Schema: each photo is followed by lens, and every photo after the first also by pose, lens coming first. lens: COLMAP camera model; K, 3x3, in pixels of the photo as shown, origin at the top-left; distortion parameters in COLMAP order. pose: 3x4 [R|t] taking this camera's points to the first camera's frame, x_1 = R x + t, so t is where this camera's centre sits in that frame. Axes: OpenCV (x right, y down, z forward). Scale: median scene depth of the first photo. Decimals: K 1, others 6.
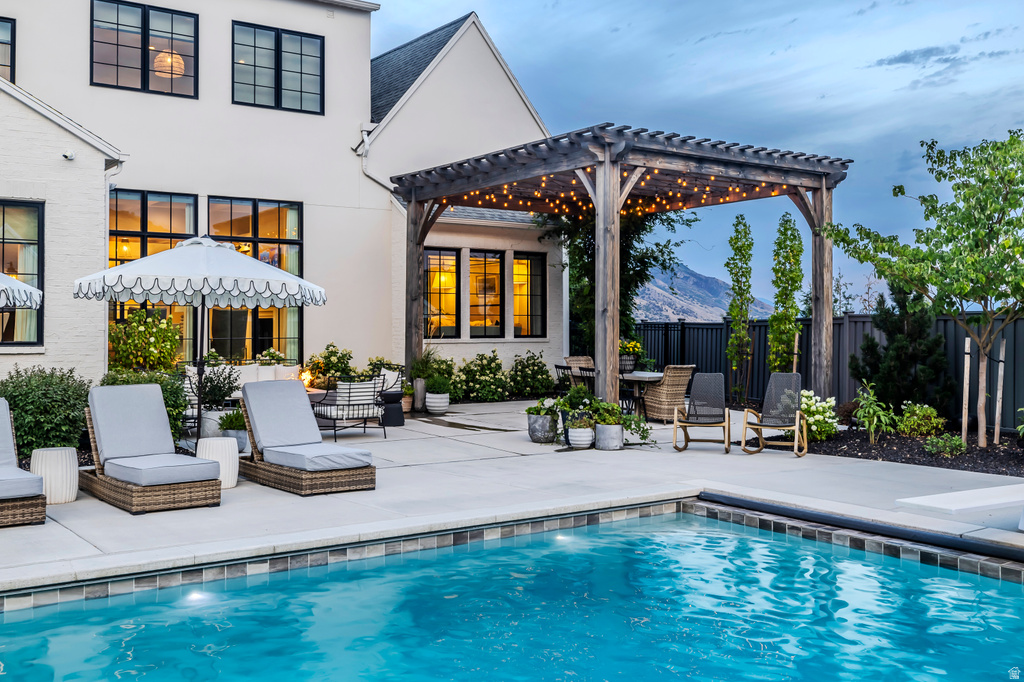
lens RADIAL K [[1013.4, 0, 506.7], [0, 1013.4, 305.6], [0, 0, 1]] dist [-0.001418, 0.000000]
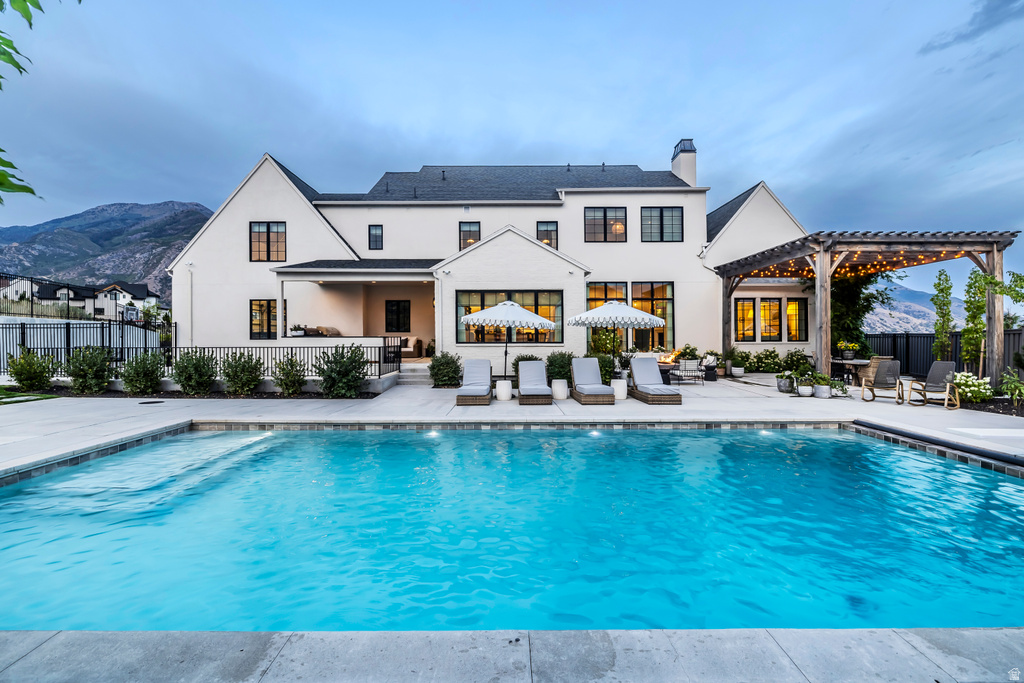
lens RADIAL K [[447.1, 0, 505.5], [0, 447.1, 342.2], [0, 0, 1]] dist [0.003903, -0.001315]
pose [[0.817158, 0.004861, -0.576393, 0.095671], [0.013911, 0.999507, 0.028152, 0.000832], [0.576245, -0.031023, 0.816688, -0.058666]]
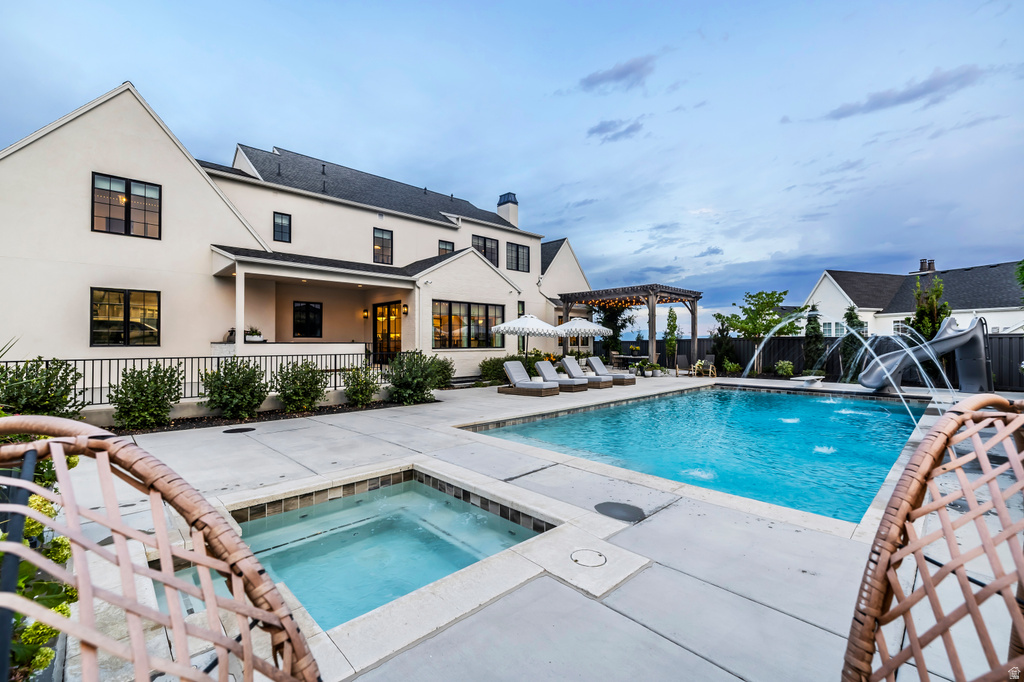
lens RADIAL K [[447.1, 0, 507.5], [0, 447.1, 333.5], [0, 0, 1]] dist [0.003903, -0.001315]
pose [[0.986858, 0.000797, 0.161587, -0.628312], [-0.000785, 1.000000, -0.000140, -0.007515], [-0.161587, 0.000011, 0.986859, -0.422603]]
